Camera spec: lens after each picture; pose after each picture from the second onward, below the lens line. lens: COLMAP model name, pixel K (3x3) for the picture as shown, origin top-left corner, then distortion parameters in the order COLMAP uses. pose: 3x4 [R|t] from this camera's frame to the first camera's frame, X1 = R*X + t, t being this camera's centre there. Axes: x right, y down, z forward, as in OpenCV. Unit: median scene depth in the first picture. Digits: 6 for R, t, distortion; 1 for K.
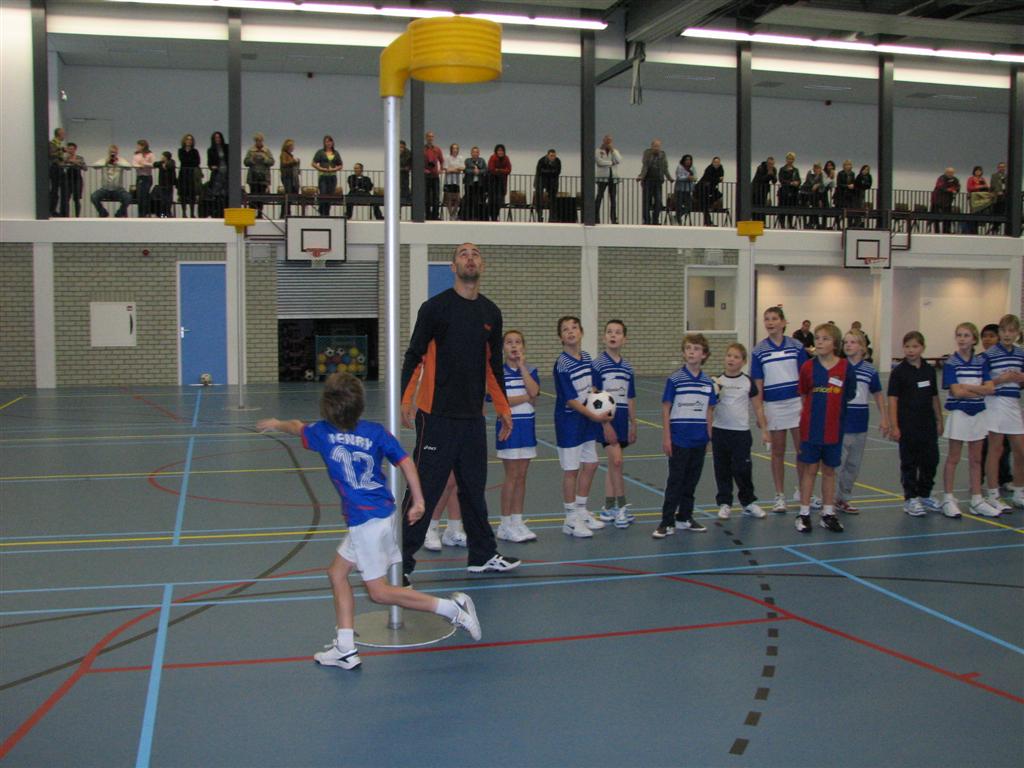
lens RADIAL K [[1082.1, 0, 511.3], [0, 1082.1, 359.5], [0, 0, 1]] dist [-0.121333, 0.000000]
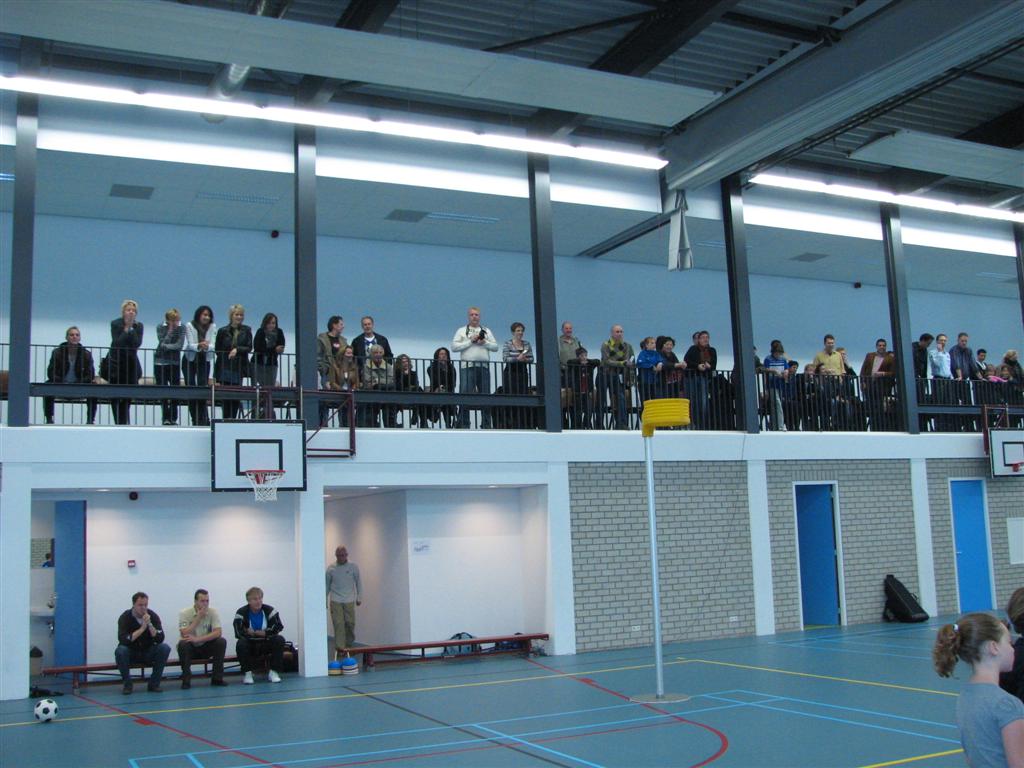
lens RADIAL K [[1082.1, 0, 523.4], [0, 1082.1, 339.0], [0, 0, 1]] dist [-0.121333, 0.000000]
pose [[0.979771, 0.003046, 0.200101, 0.351359], [0.040930, 0.975698, -0.215262, -0.035911], [-0.195894, 0.219097, 0.955836, 0.410280]]
